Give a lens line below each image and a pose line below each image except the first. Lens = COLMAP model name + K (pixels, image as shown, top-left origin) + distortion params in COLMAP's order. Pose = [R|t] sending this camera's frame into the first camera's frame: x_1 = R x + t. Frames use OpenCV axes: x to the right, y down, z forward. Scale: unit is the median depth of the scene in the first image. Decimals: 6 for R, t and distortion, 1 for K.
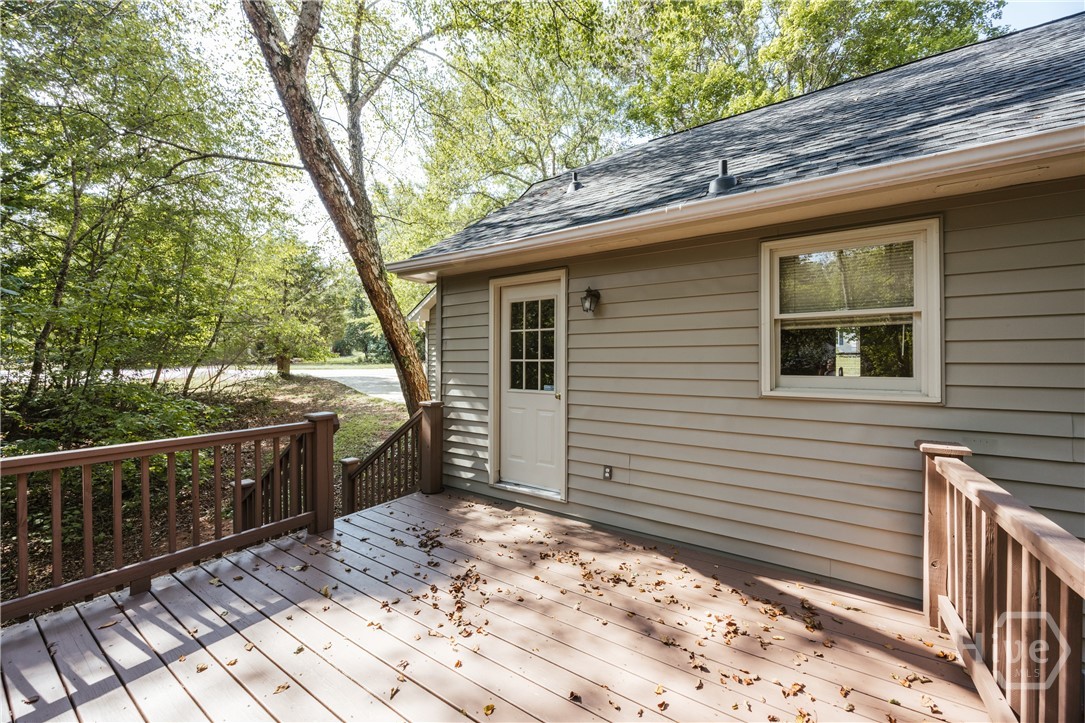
lens RADIAL K [[433.7, 0, 542.5], [0, 433.7, 361.5], [0, 0, 1]] dist [-0.000656, -0.000087]
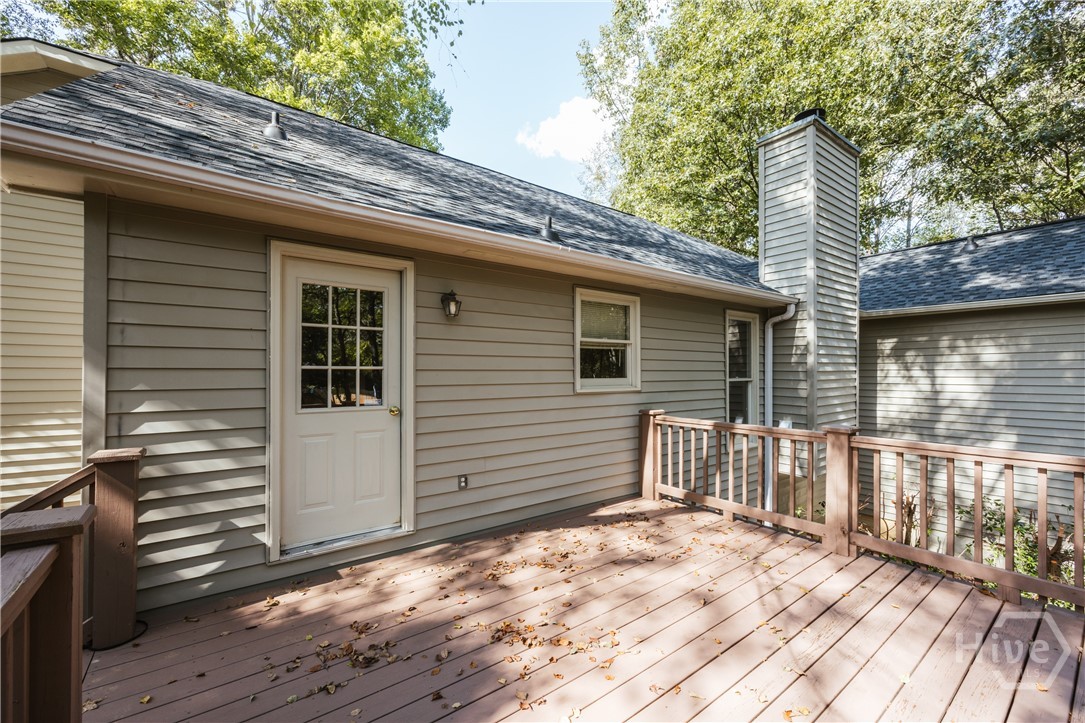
lens RADIAL K [[424.1, 0, 551.0], [0, 424.1, 370.5], [0, 0, 1]] dist [0.000183, -0.000006]
pose [[0.326557, -0.001510, 0.945176, -0.697144], [-0.000511, 0.999998, 0.001774, 0.001227], [-0.945177, -0.001062, 0.326556, 0.497516]]
